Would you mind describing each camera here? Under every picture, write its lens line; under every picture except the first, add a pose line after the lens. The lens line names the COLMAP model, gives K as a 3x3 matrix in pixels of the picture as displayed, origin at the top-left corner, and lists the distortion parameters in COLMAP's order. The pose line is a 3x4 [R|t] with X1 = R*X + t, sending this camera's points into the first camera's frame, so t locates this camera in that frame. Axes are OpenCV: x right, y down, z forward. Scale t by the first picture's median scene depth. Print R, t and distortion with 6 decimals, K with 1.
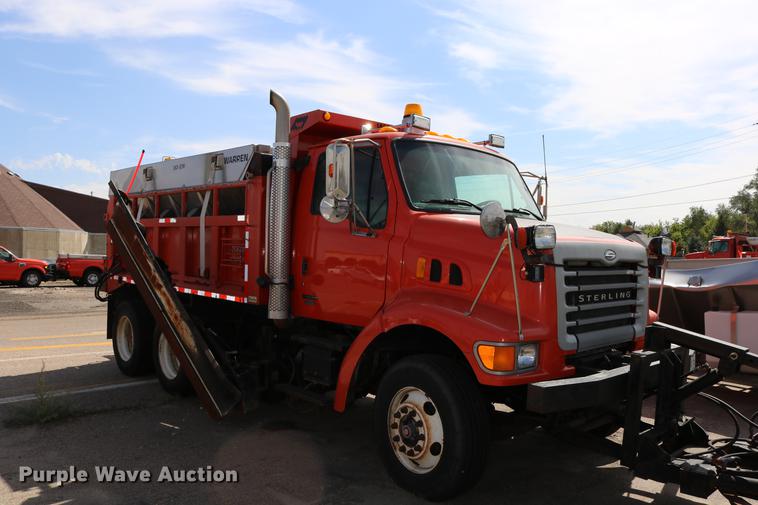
lens RADIAL K [[627.0, 0, 373.9], [0, 627.0, 252.3], [0, 0, 1]] dist [-0.156852, 0.120369]
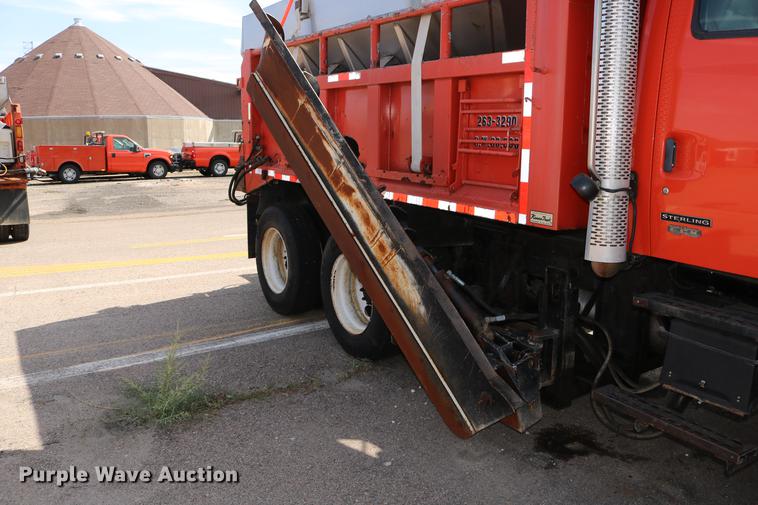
lens RADIAL K [[627.0, 0, 377.9], [0, 627.0, 258.2], [0, 0, 1]] dist [-0.156852, 0.120369]
pose [[0.983432, 0.021050, -0.180050, -0.200807], [0.013748, 0.981714, 0.189866, 0.008348], [0.180754, -0.189195, 0.965160, 0.414403]]
